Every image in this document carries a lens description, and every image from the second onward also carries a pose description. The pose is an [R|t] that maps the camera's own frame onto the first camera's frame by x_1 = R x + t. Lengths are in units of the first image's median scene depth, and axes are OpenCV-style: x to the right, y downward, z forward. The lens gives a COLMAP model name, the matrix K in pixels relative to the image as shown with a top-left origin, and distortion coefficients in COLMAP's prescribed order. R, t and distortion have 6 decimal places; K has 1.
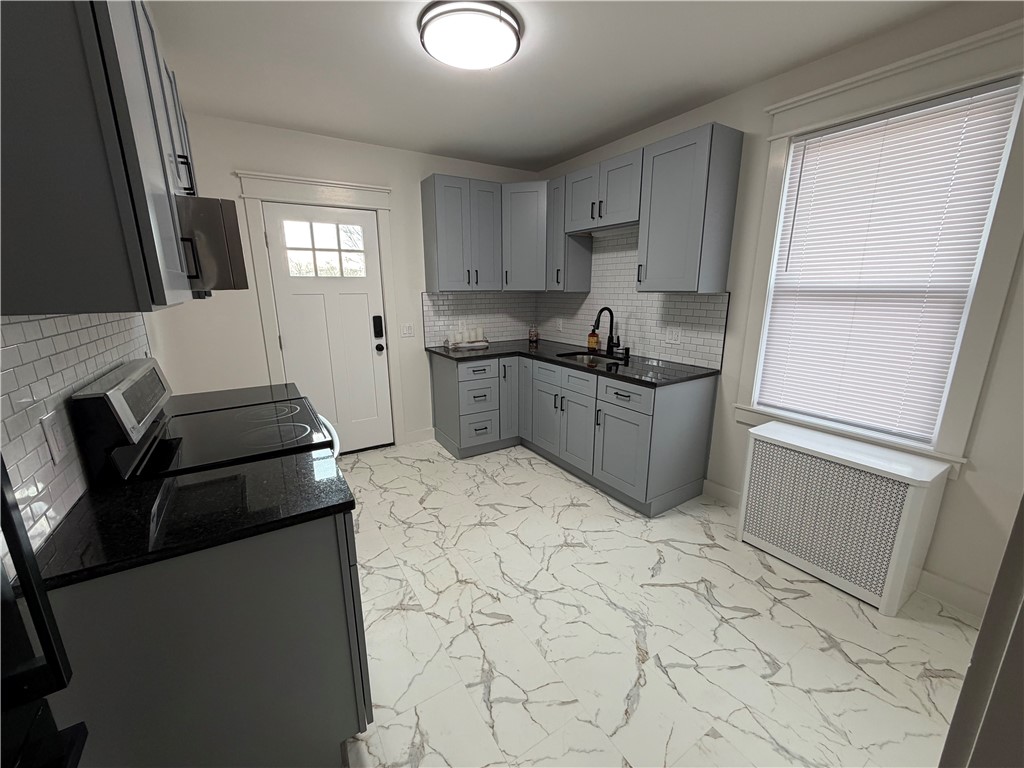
lens RADIAL K [[408.2, 0, 512.4], [0, 408.2, 383.7], [0, 0, 1]] dist [0.002159, 0.000004]
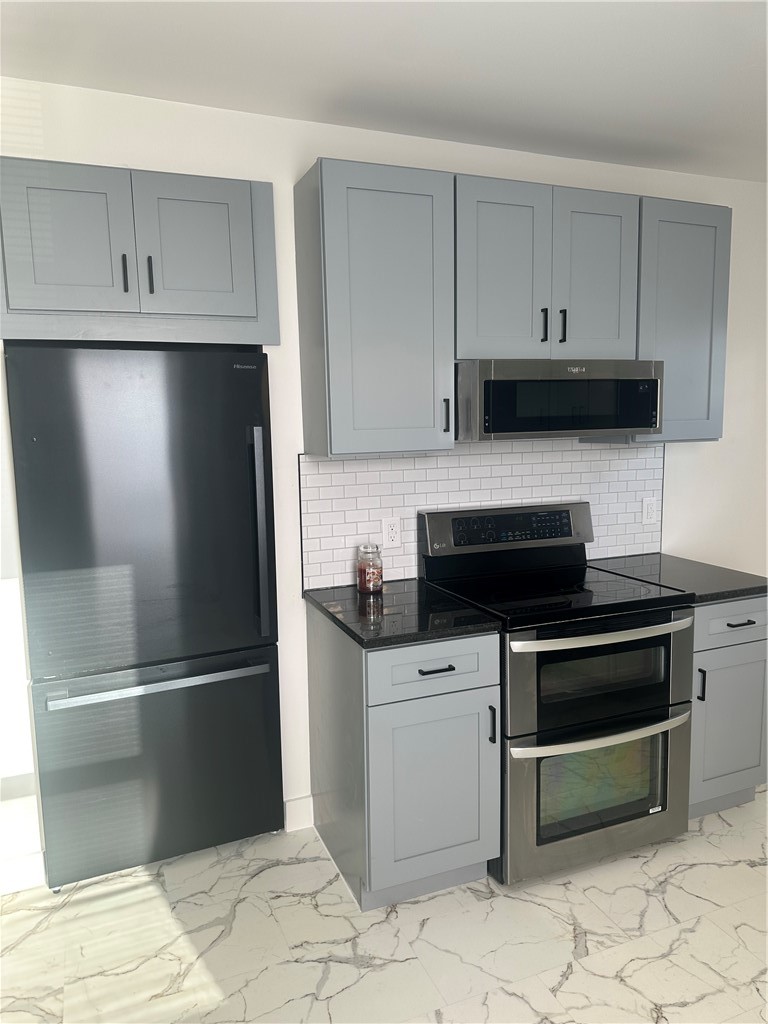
lens RADIAL K [[699.6, 0, 384.1], [0, 699.6, 512.7], [0, 0, 1]] dist [-0.037385, -0.010196]
pose [[-0.183162, 0.130356, -0.974402, 0.762975], [-0.208965, 0.963357, 0.168158, -0.207244], [0.960617, 0.234416, -0.149210, 0.732237]]
